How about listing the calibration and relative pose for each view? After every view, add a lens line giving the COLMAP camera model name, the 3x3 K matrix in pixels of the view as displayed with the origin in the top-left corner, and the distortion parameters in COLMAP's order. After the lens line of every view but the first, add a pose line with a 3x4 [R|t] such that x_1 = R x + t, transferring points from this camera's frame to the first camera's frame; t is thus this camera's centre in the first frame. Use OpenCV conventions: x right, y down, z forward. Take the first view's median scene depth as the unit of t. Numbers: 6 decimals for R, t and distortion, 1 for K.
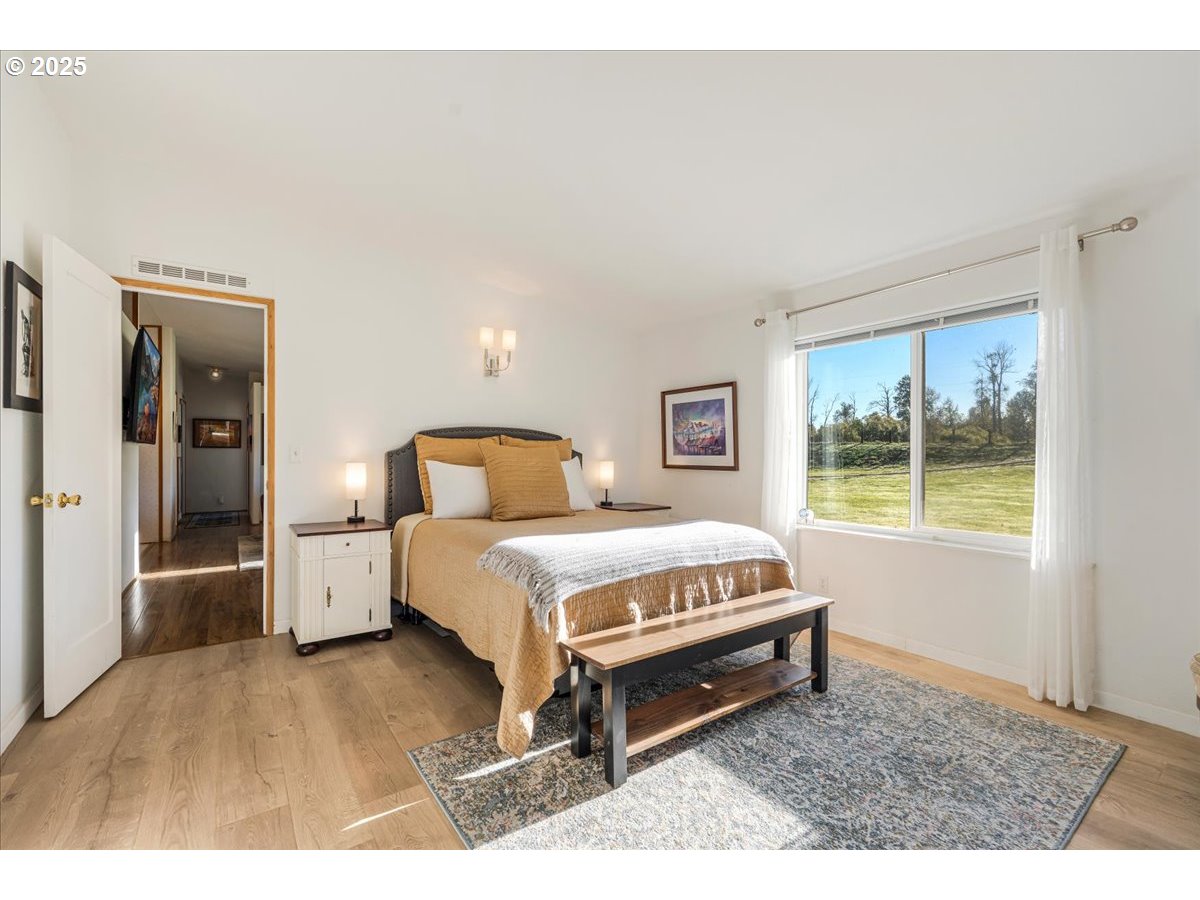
lens RADIAL K [[529.7, 0, 607.9], [0, 529.7, 456.2], [0, 0, 1]] dist [0.000565, -0.000004]
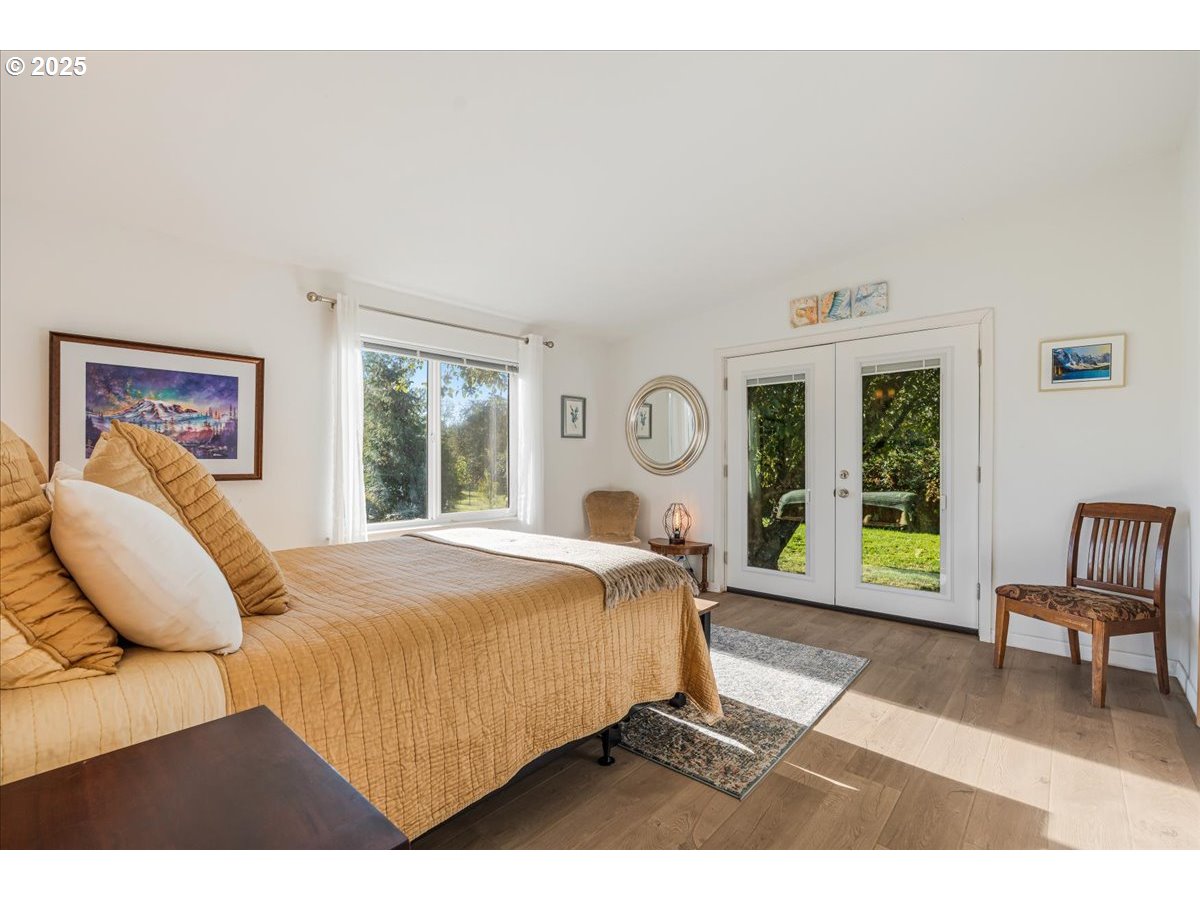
lens RADIAL K [[529.7, 0, 607.9], [0, 529.7, 456.2], [0, 0, 1]] dist [0.000565, -0.000004]
pose [[-0.229297, 0.002199, 0.973354, -0.569445], [-0.000093, 0.999997, -0.002282, -0.003454], [-0.973357, -0.000613, -0.229296, 0.681800]]
